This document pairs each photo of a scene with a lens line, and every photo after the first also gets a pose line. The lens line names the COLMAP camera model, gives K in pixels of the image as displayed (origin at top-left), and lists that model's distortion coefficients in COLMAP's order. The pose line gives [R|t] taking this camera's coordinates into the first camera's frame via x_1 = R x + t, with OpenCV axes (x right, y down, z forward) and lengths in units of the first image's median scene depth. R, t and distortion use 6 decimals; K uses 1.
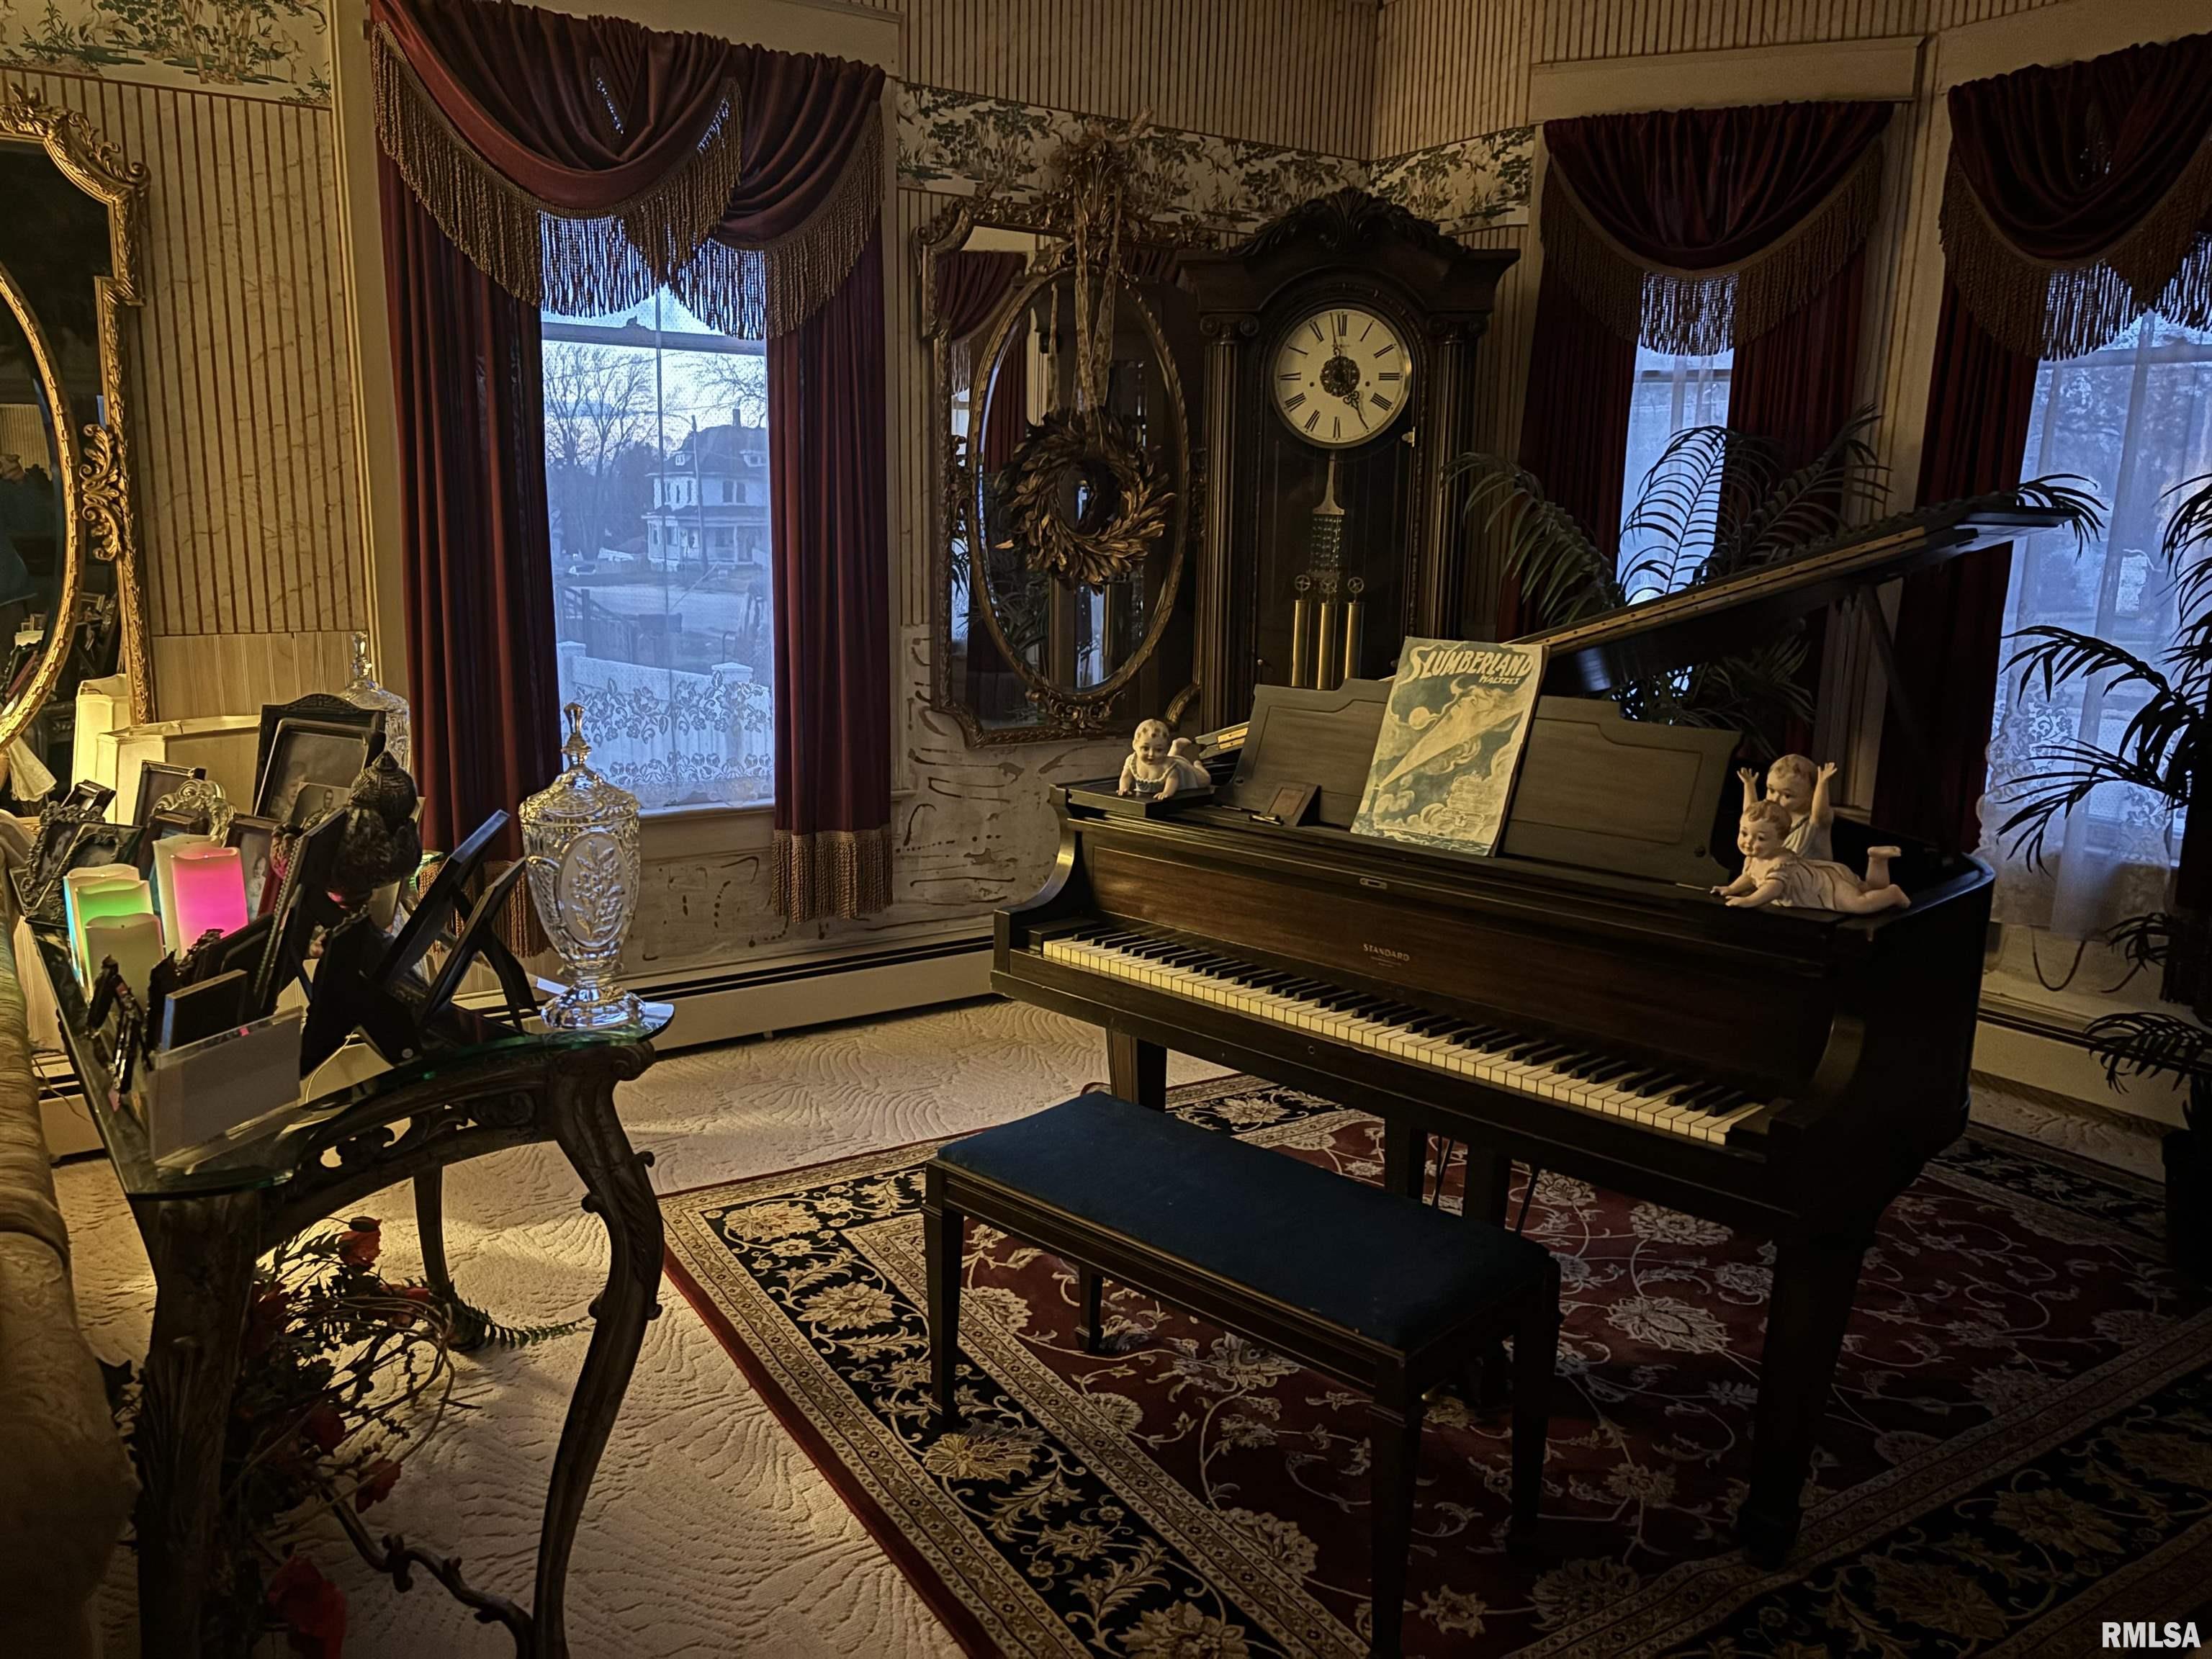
lens RADIAL K [[1657.8, 0, 1101.2], [0, 1657.8, 834.5], [0, 0, 1]] dist [0.046151, -0.052785]
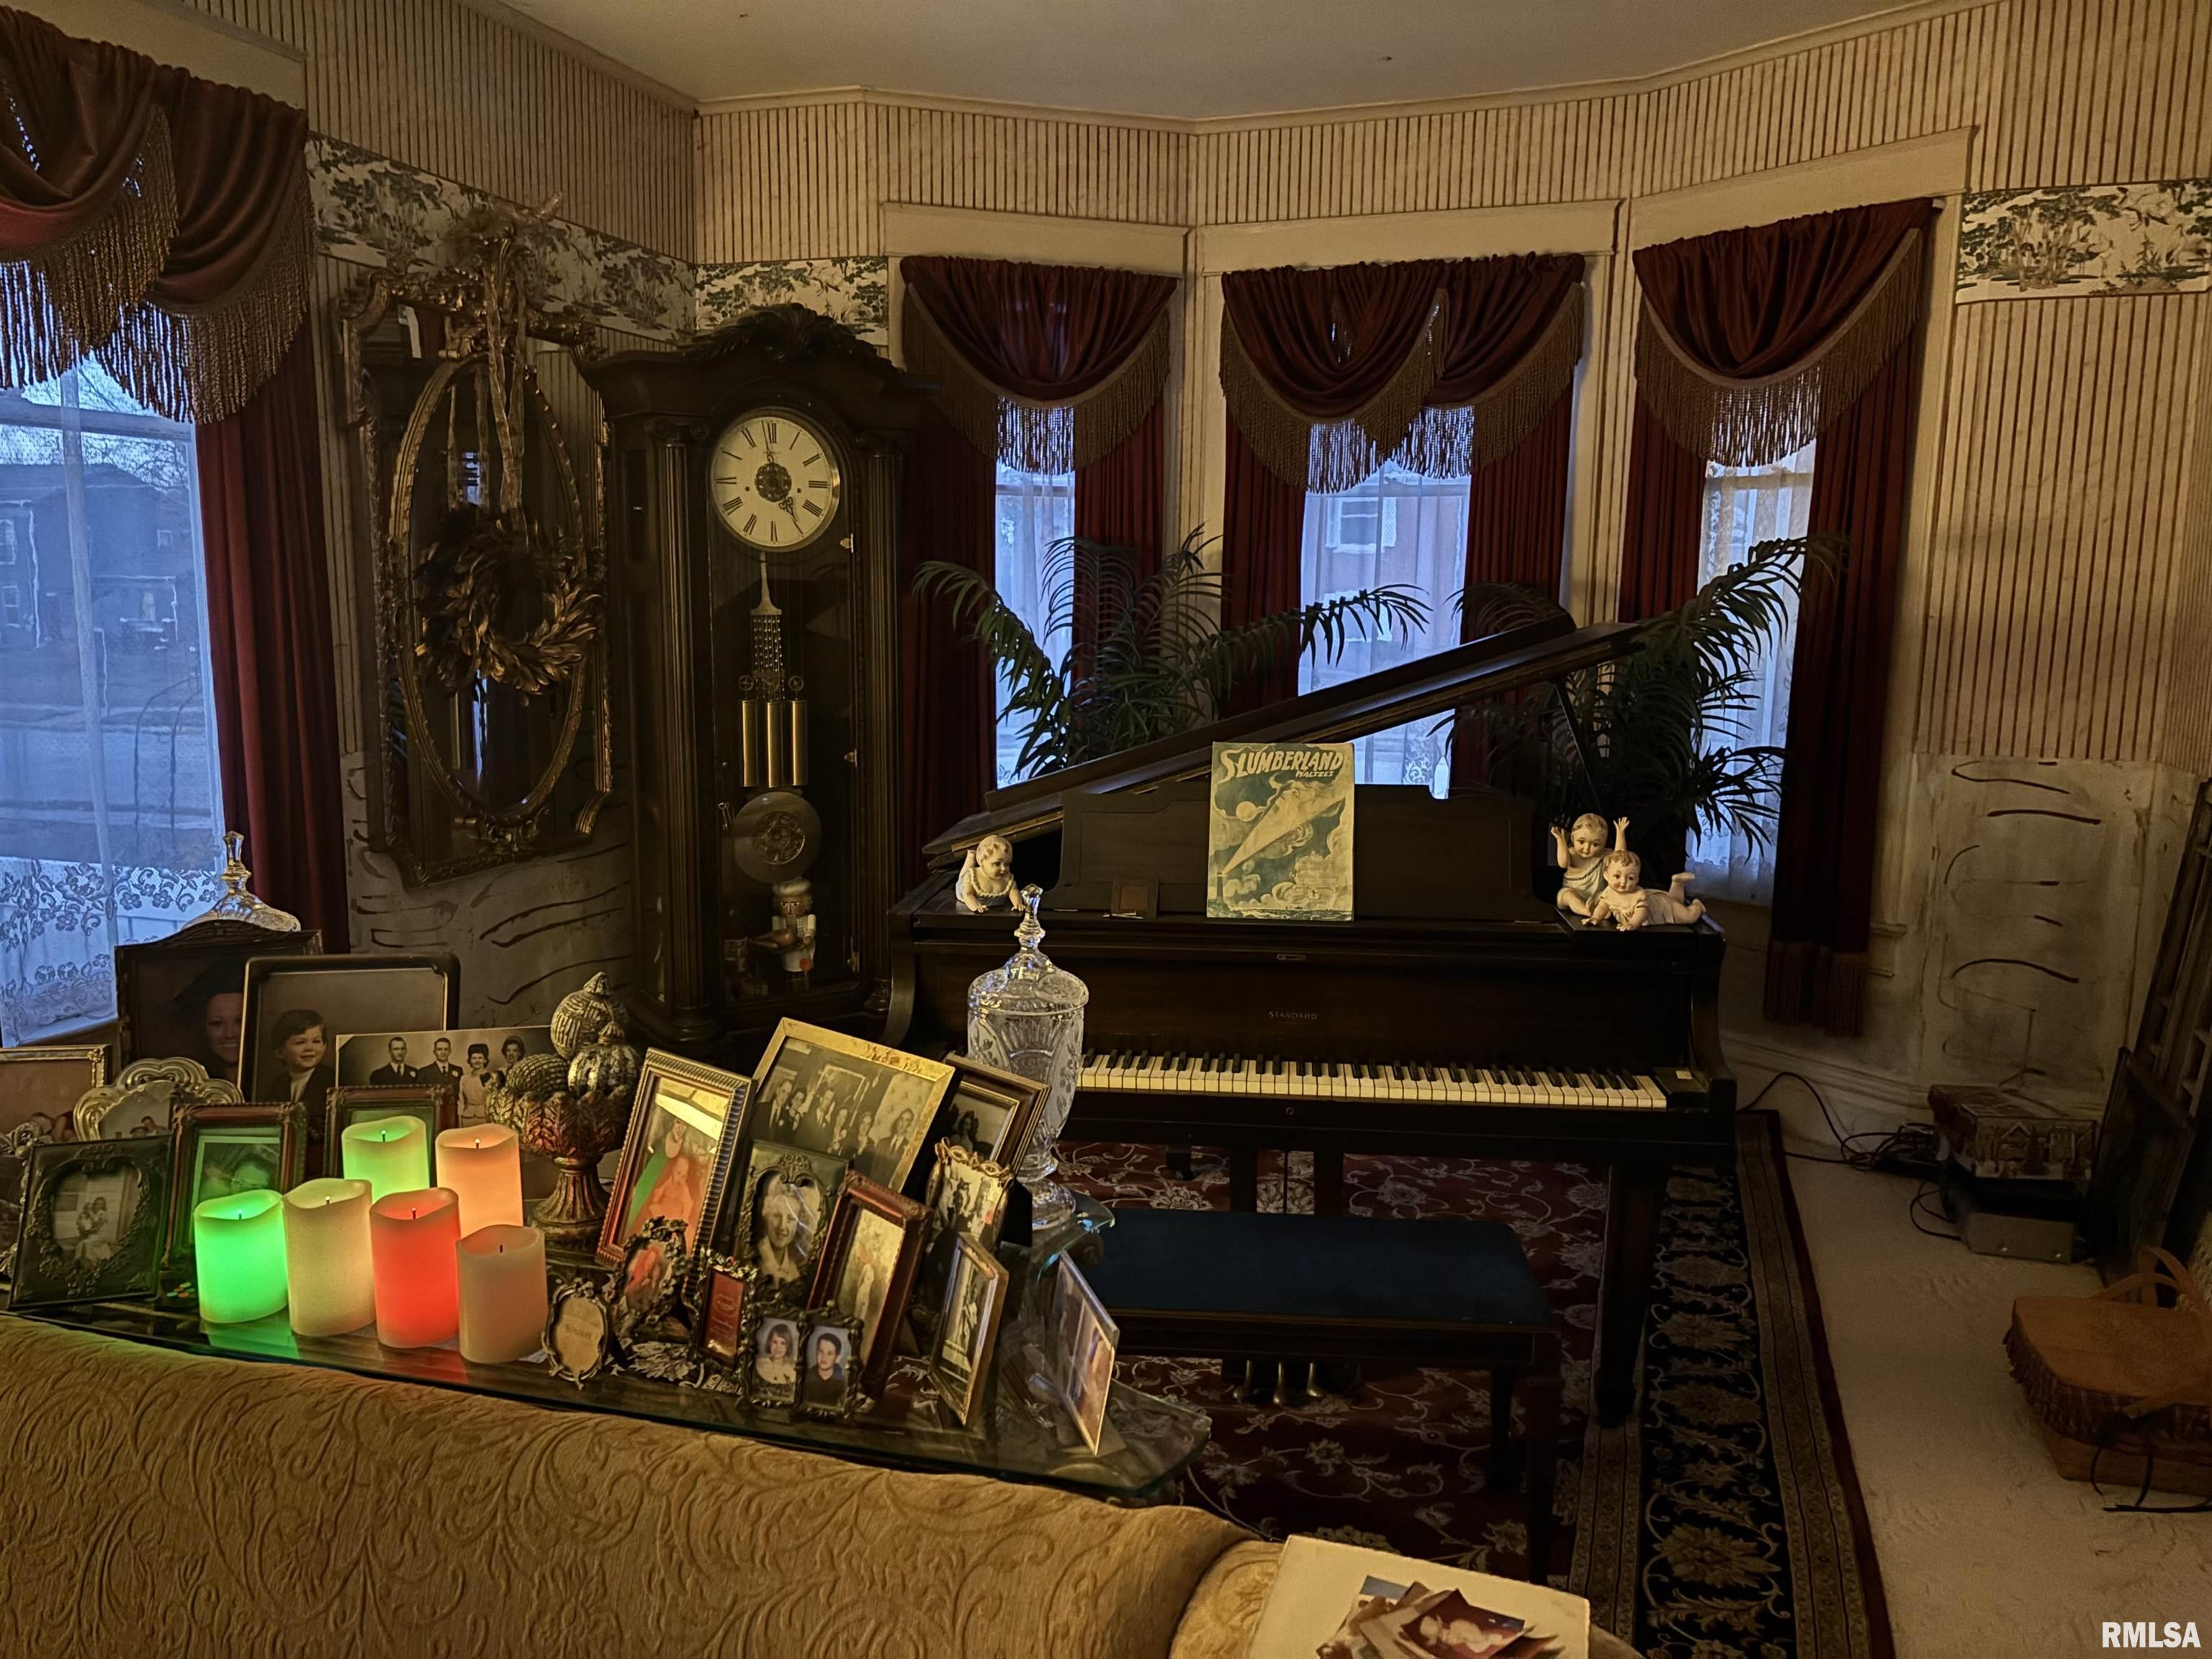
lens RADIAL K [[1657.8, 0, 1101.4], [0, 1657.8, 840.5], [0, 0, 1]] dist [0.046151, -0.052785]
pose [[0.776590, -0.105952, 0.621034, -0.374902], [0.125007, 0.992072, 0.012934, -0.047857], [-0.617480, 0.067589, 0.783677, 0.096980]]
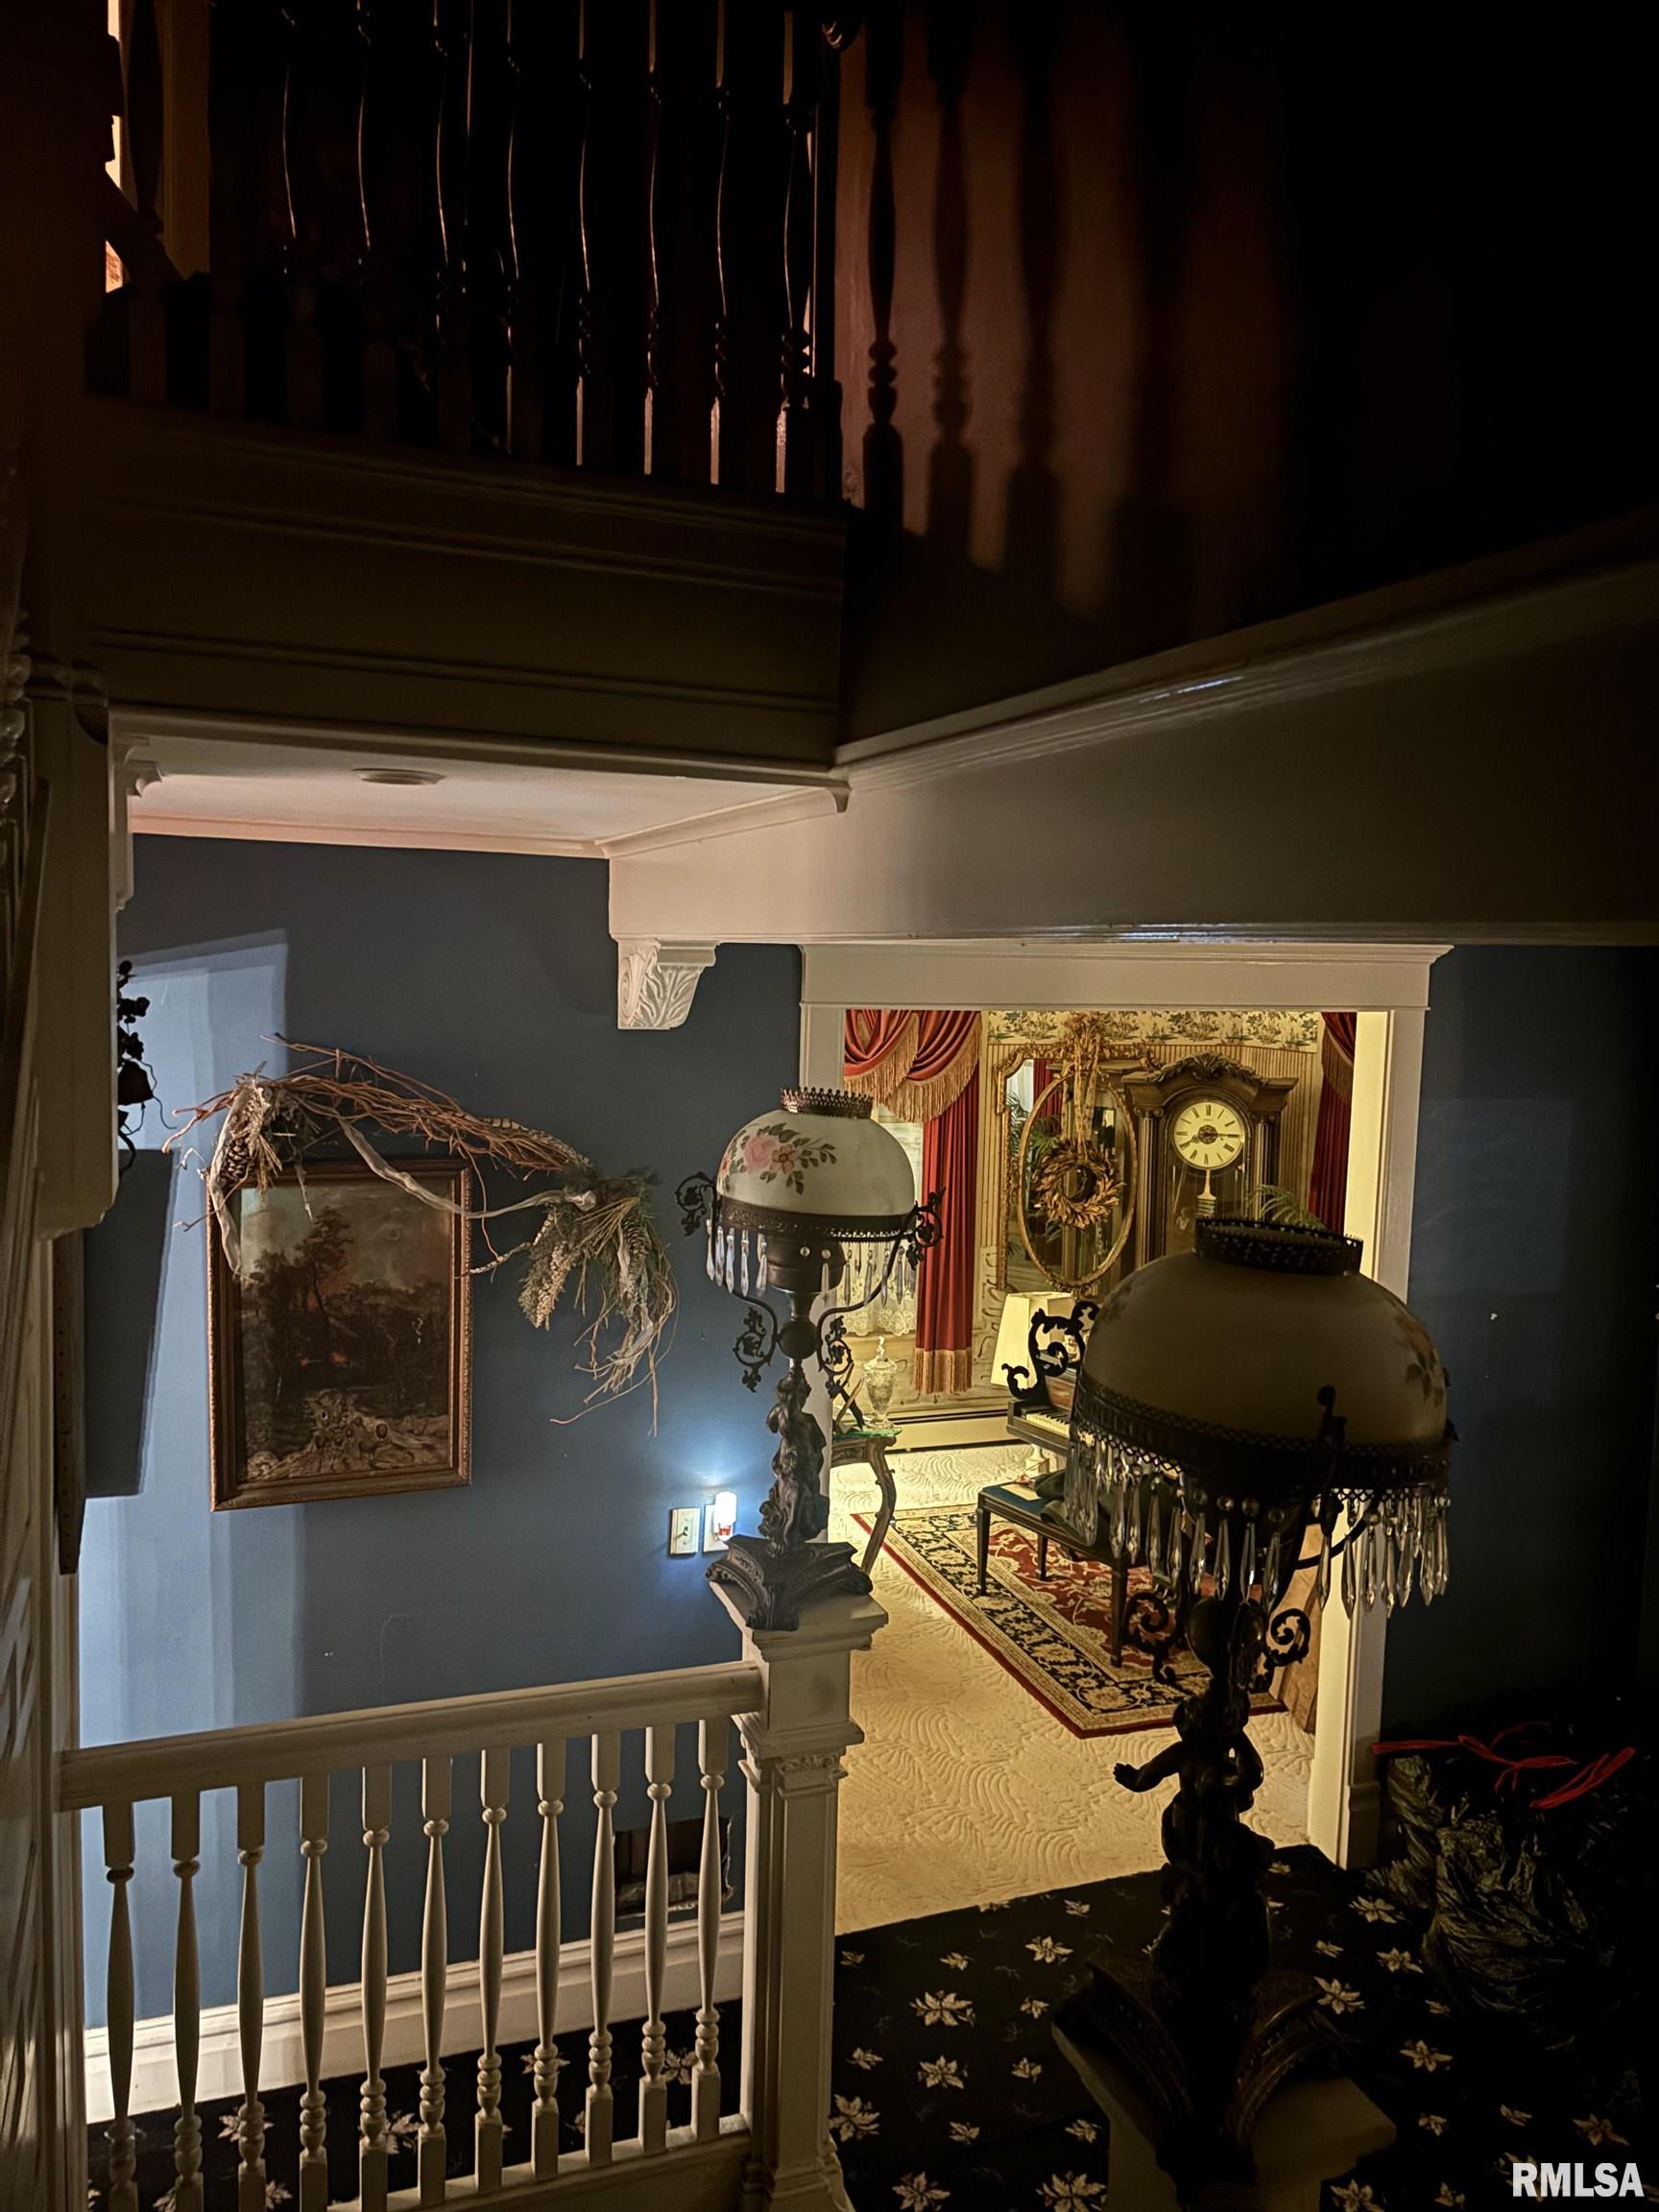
lens RADIAL K [[1657.8, 0, 784.1], [0, 1657.8, 1085.6], [0, 0, 1]] dist [0.046151, -0.052785]
pose [[0.968926, 0.023967, -0.246187, 0.147824], [-0.052390, 0.992599, -0.109560, -0.093746], [0.241739, 0.119053, 0.963010, -1.090665]]
